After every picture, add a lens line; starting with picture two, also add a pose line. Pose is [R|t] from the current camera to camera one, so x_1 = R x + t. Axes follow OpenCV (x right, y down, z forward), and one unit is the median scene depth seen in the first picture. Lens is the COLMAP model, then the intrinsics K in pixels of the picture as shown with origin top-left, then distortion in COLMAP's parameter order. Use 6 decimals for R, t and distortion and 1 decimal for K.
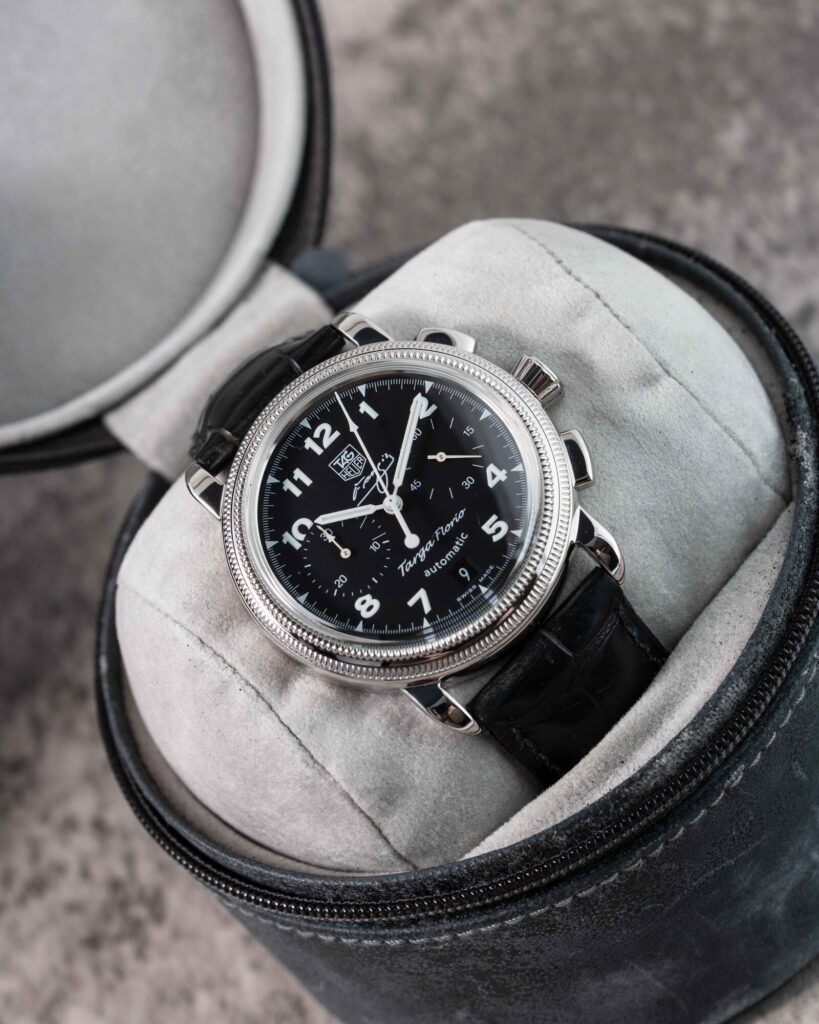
lens RADIAL K [[3922.8, 0, 409.5], [0, 3922.8, 512.0], [0, 0, 1]] dist [-0.071002, 3.895422]
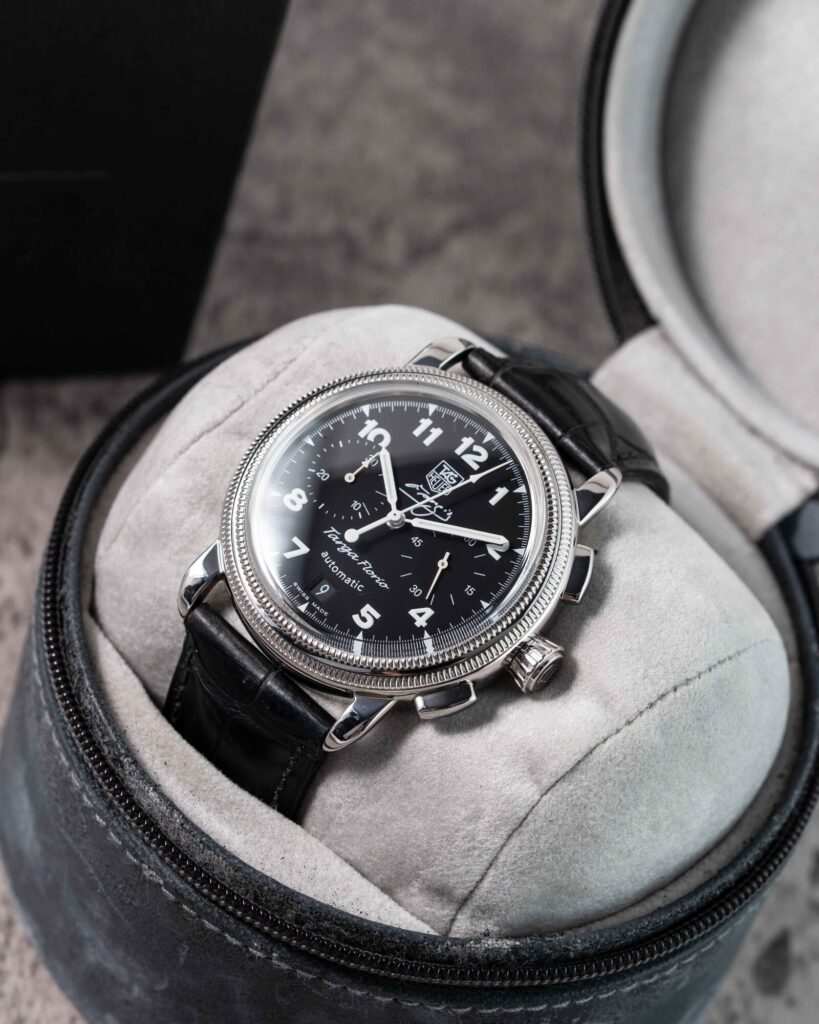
lens RADIAL K [[3922.8, 0, 409.5], [0, 3922.8, 512.0], [0, 0, 1]] dist [-0.071002, 3.895422]
pose [[0.007733, 0.975339, -0.220576, 0.215699], [-0.929773, 0.088202, 0.357412, -0.364775], [0.368053, 0.202321, 0.907526, 0.086242]]
